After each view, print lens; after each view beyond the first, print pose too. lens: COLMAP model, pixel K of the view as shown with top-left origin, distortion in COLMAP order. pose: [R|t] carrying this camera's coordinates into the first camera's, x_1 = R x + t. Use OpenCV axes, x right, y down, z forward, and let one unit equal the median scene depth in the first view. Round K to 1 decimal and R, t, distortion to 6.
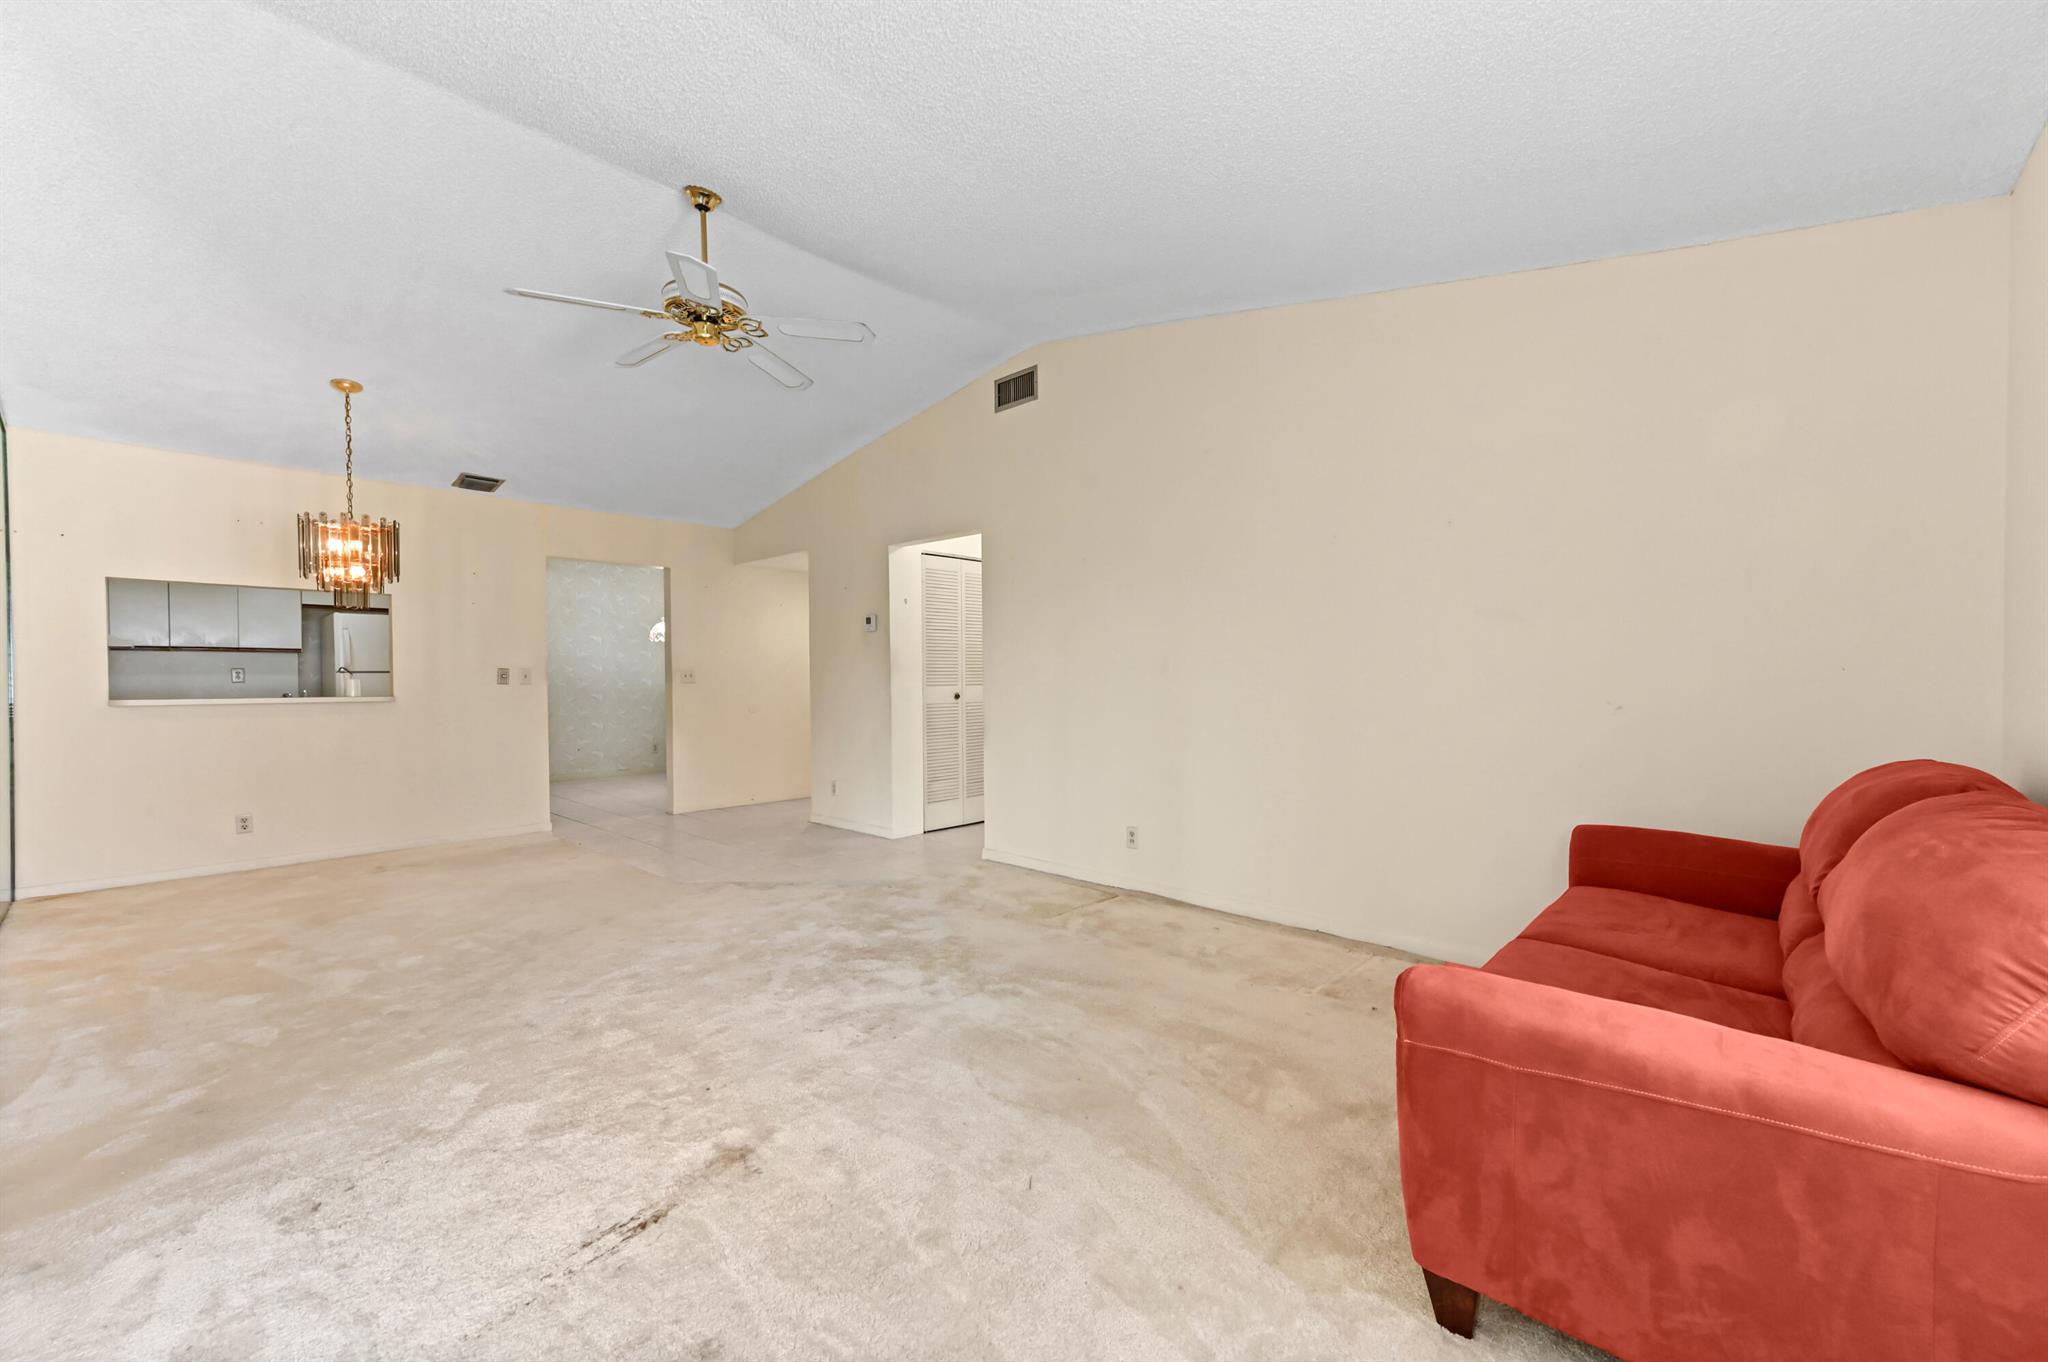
lens RADIAL K [[814.6, 0, 1035.6], [0, 814.6, 676.9], [0, 0, 1]] dist [0.013538, 0.001090]
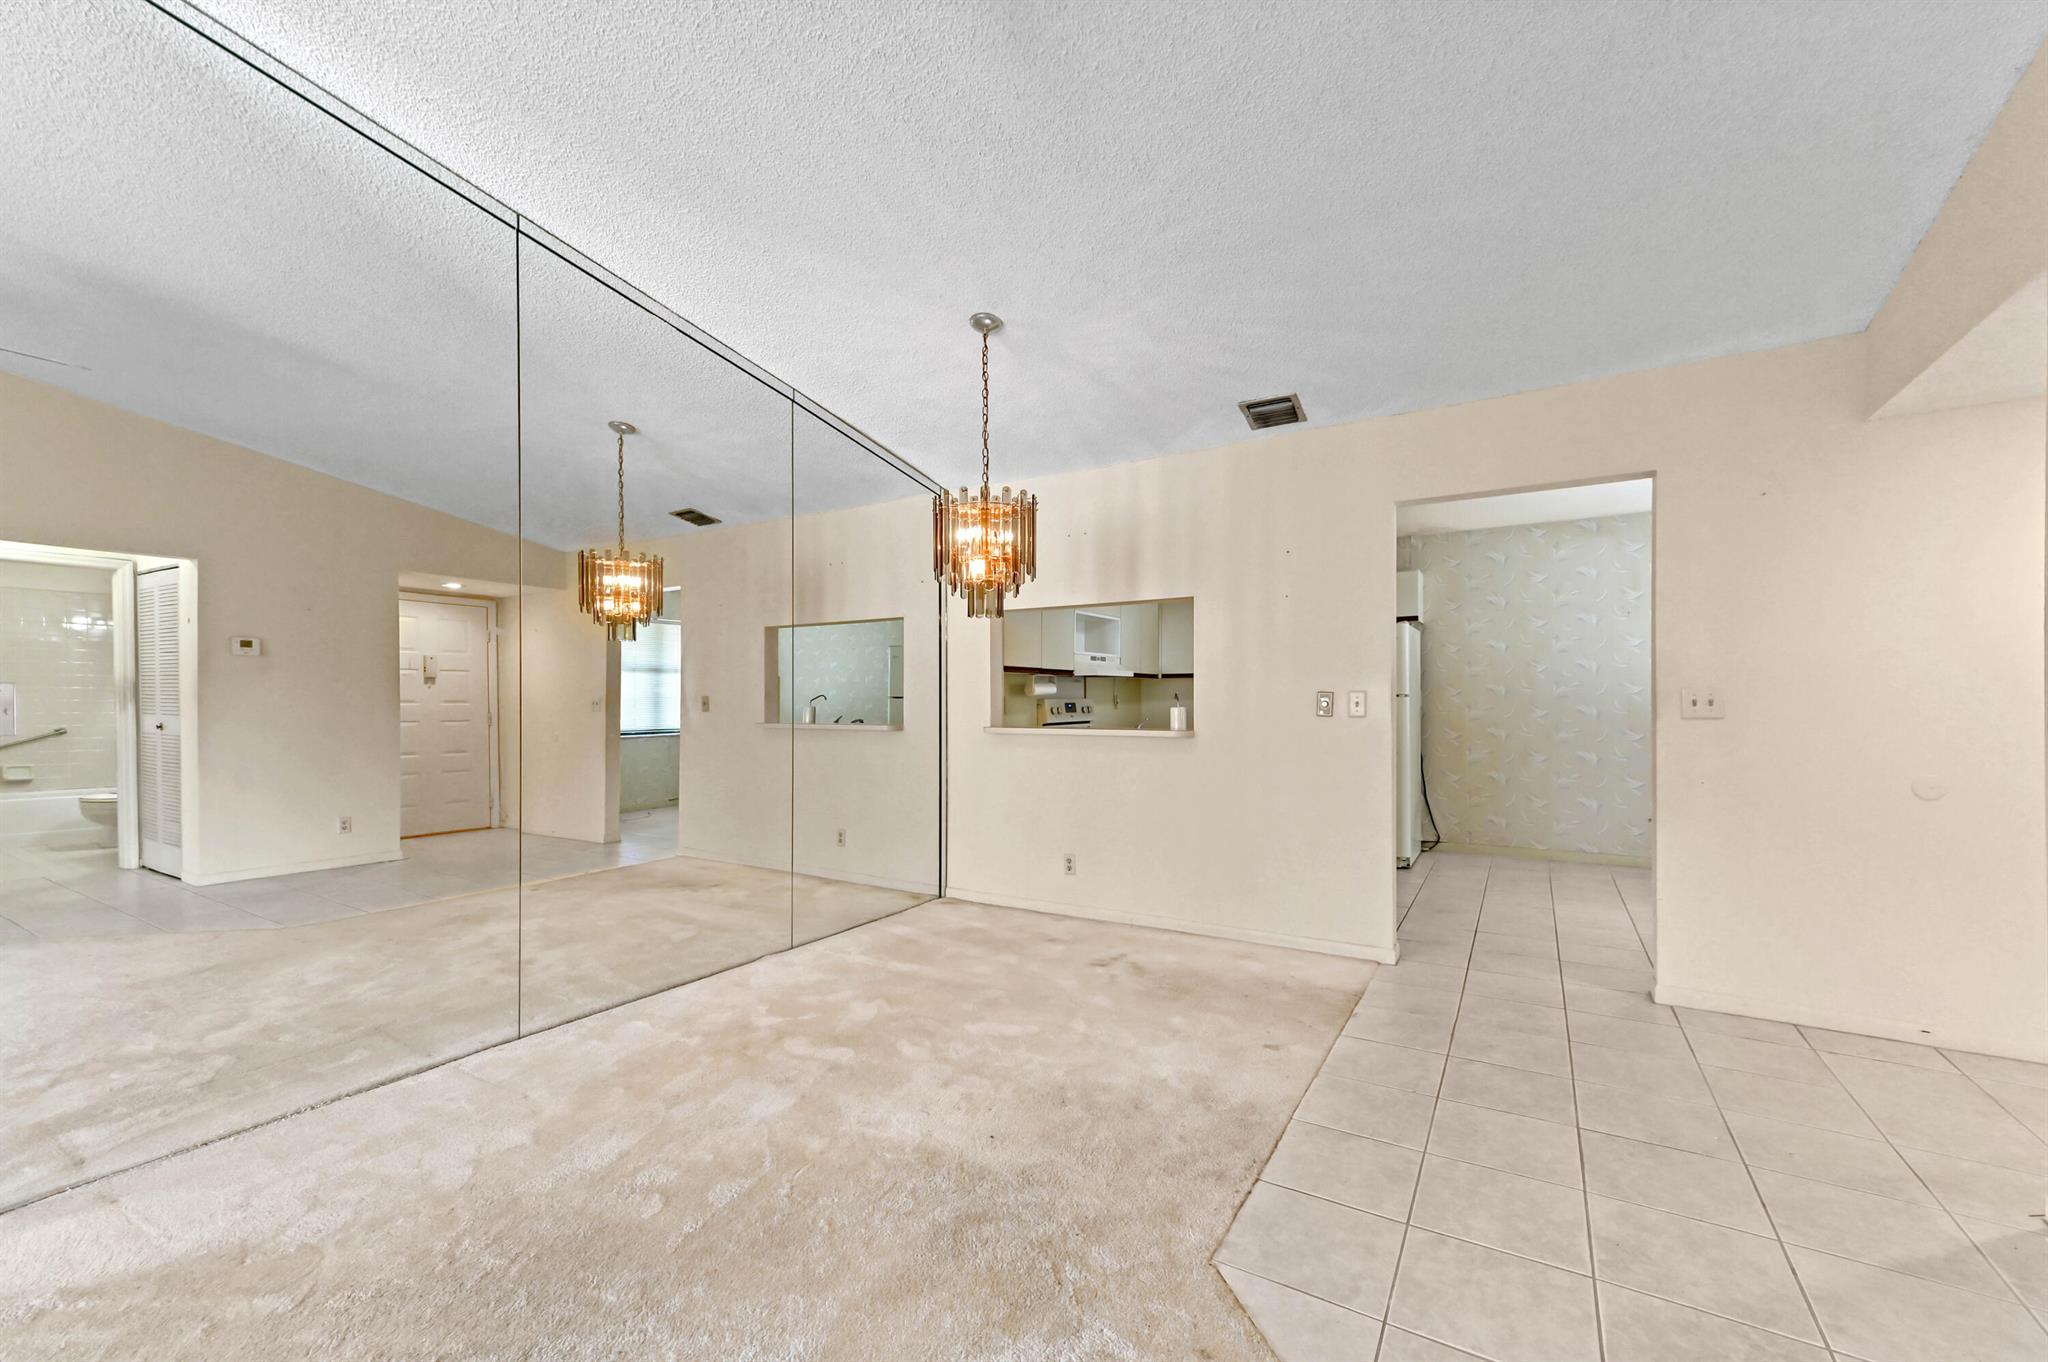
lens RADIAL K [[814.6, 0, 1026.4], [0, 814.6, 706.7], [0, 0, 1]] dist [0.013538, 0.001090]
pose [[0.188779, 0.018497, -0.981845, -0.085503], [0.000063, 0.999822, 0.018848, -0.014465], [0.982020, -0.003620, 0.188745, 0.895949]]
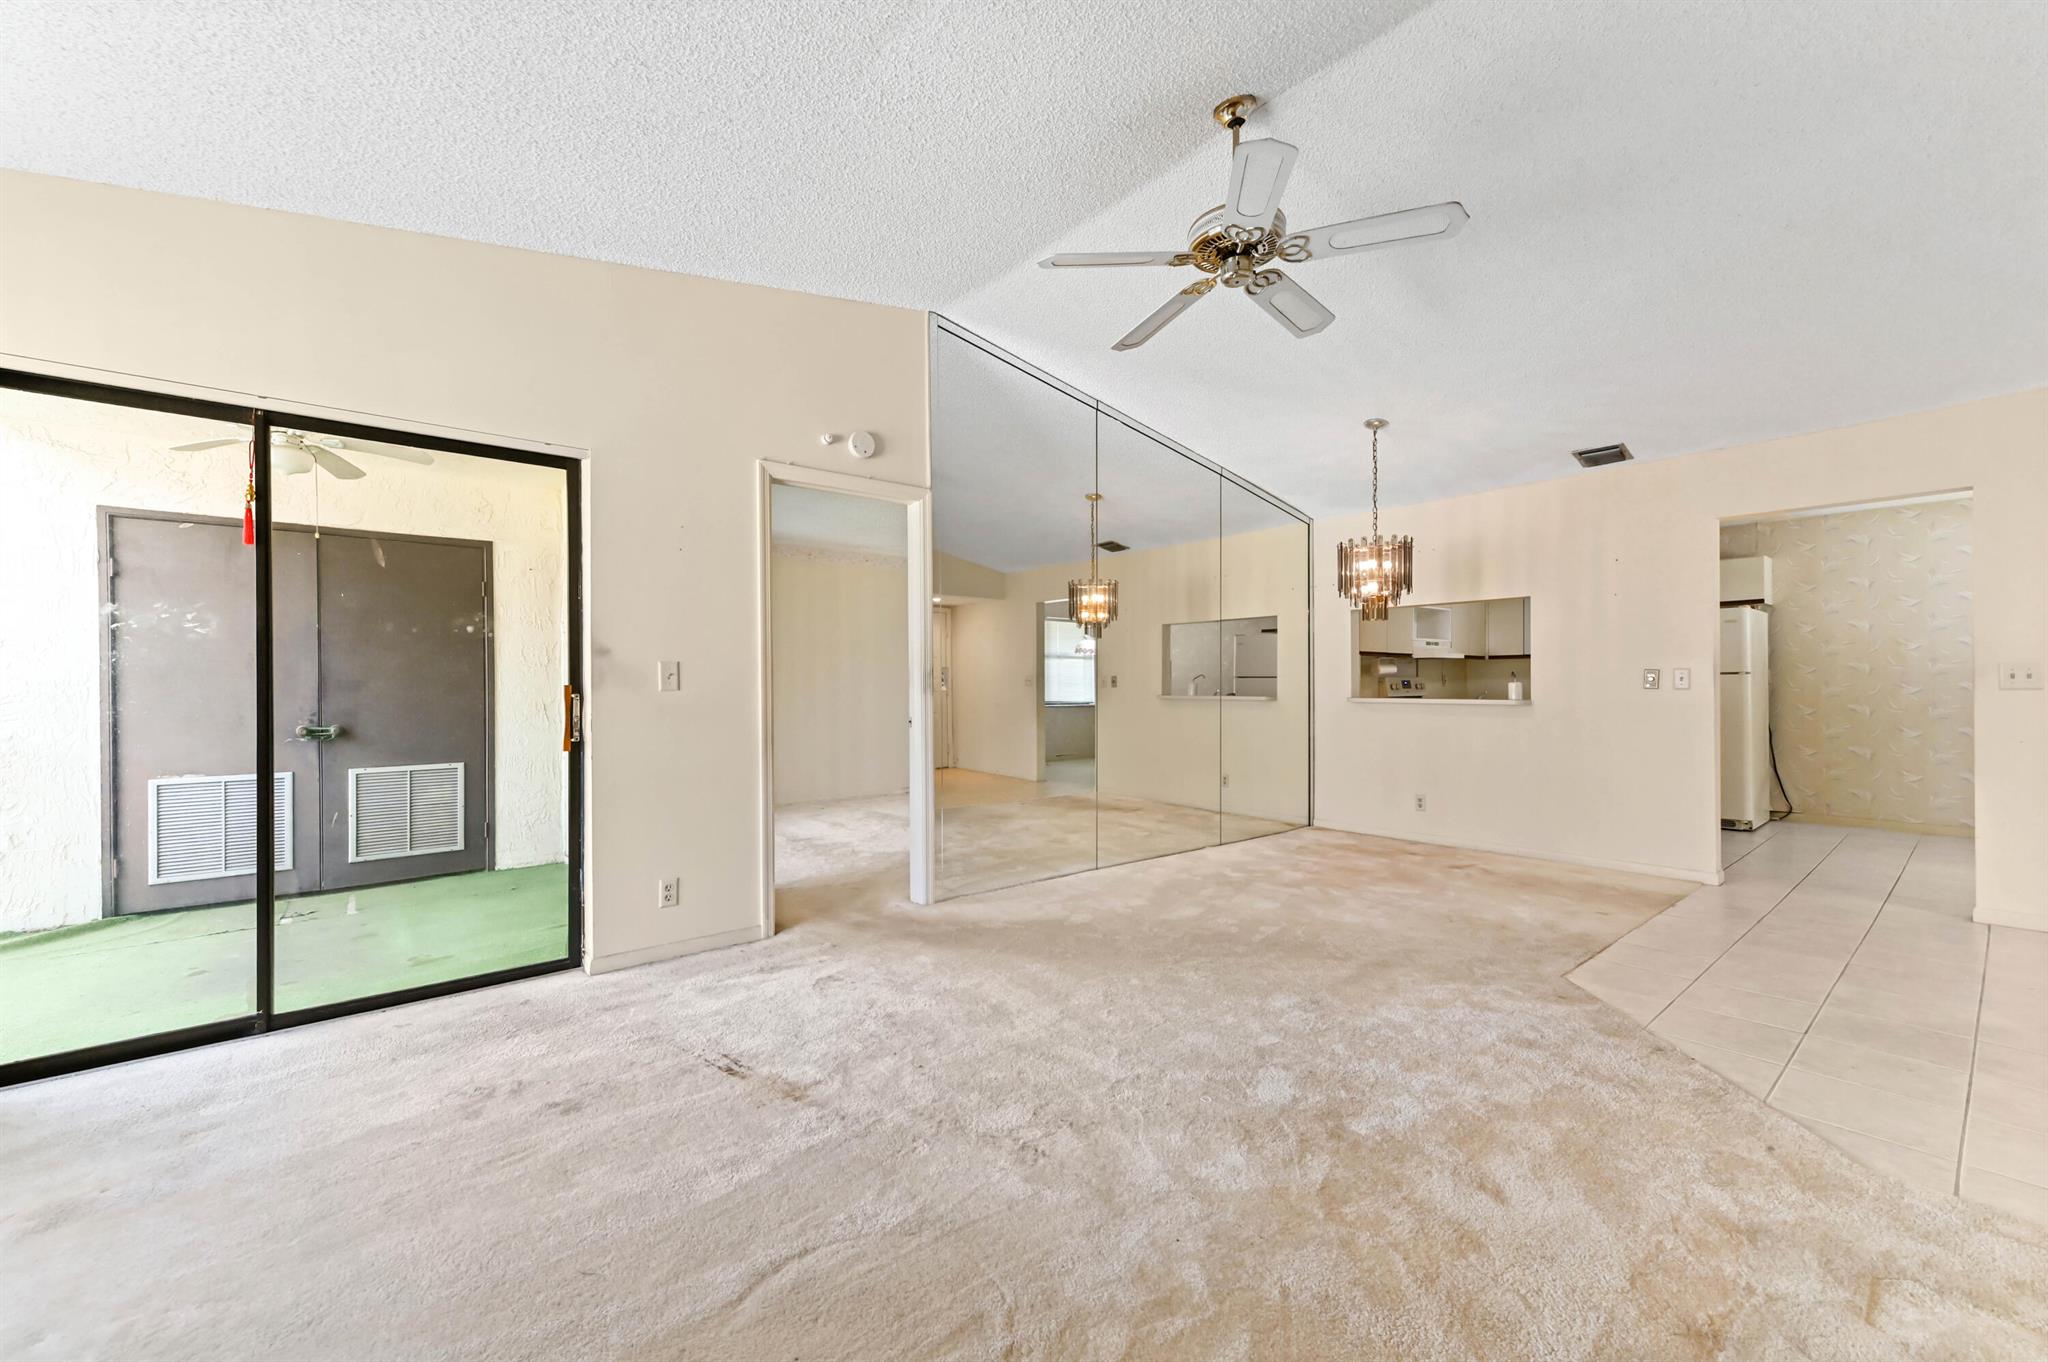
lens RADIAL K [[814.6, 0, 1030.3], [0, 814.6, 682.6], [0, 0, 1]] dist [0.013538, 0.001090]
pose [[-0.127962, 0.011176, -0.991716, 0.344801], [0.003781, 0.999935, 0.010781, -0.011218], [0.991772, -0.002370, -0.127995, 0.673626]]
